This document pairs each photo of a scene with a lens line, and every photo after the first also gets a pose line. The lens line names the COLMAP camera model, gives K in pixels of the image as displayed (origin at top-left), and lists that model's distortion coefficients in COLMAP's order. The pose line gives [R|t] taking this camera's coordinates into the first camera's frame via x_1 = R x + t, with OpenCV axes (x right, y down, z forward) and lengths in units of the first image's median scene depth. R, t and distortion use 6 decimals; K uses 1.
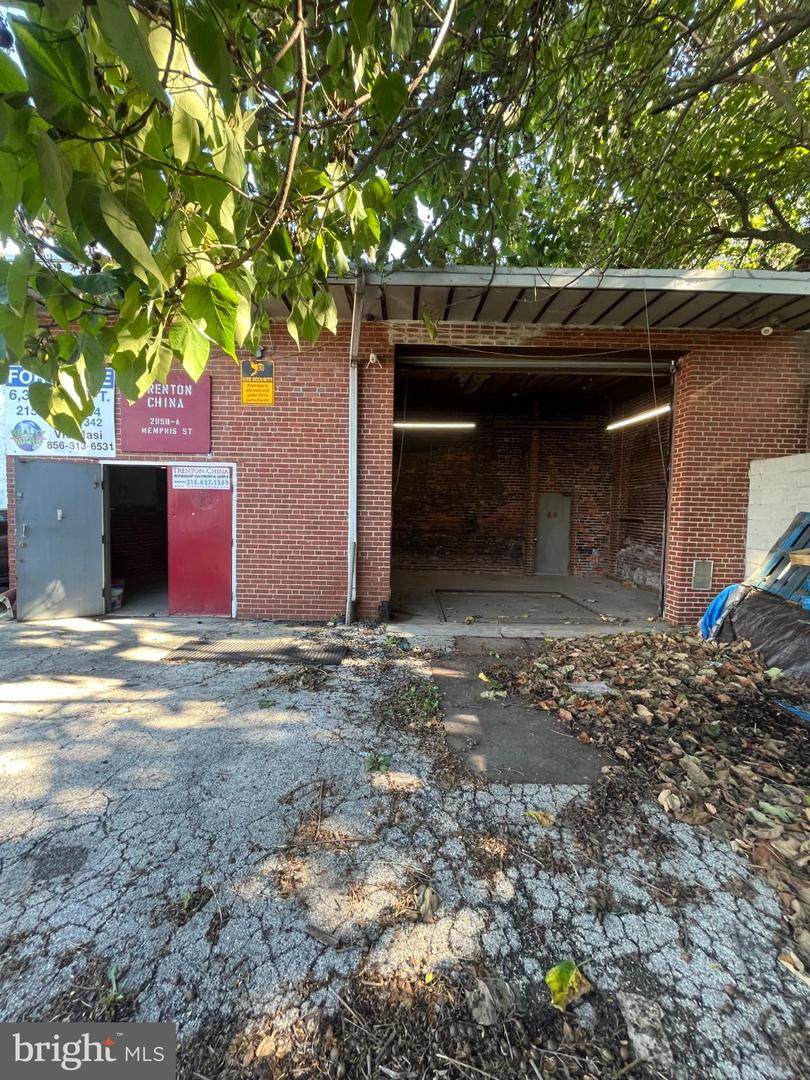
lens RADIAL K [[436.2, 0, 405.5], [0, 436.2, 537.8], [0, 0, 1]] dist [-0.000887, -0.000046]
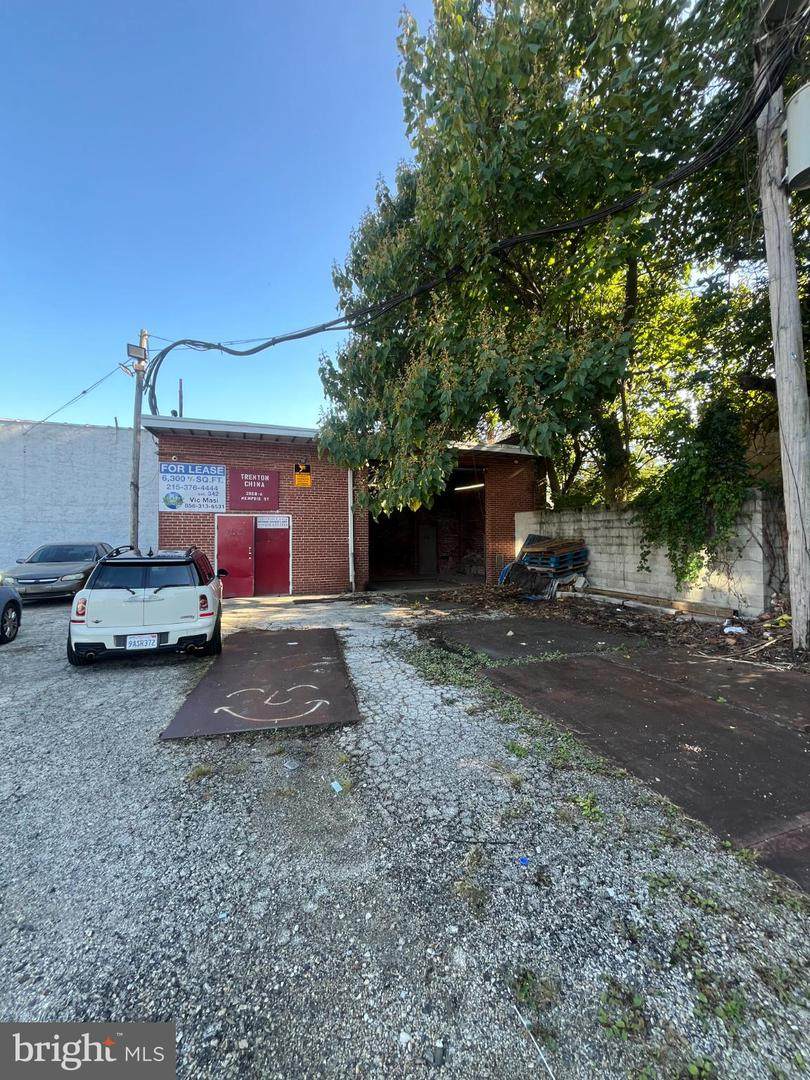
lens RADIAL K [[436.2, 0, 402.9], [0, 436.2, 538.0], [0, 0, 1]] dist [-0.000887, -0.000046]
pose [[0.940487, -0.023523, 0.339014, -0.583957], [0.043113, 0.997800, -0.050371, 0.053541], [-0.337083, 0.061989, 0.939432, -1.009517]]
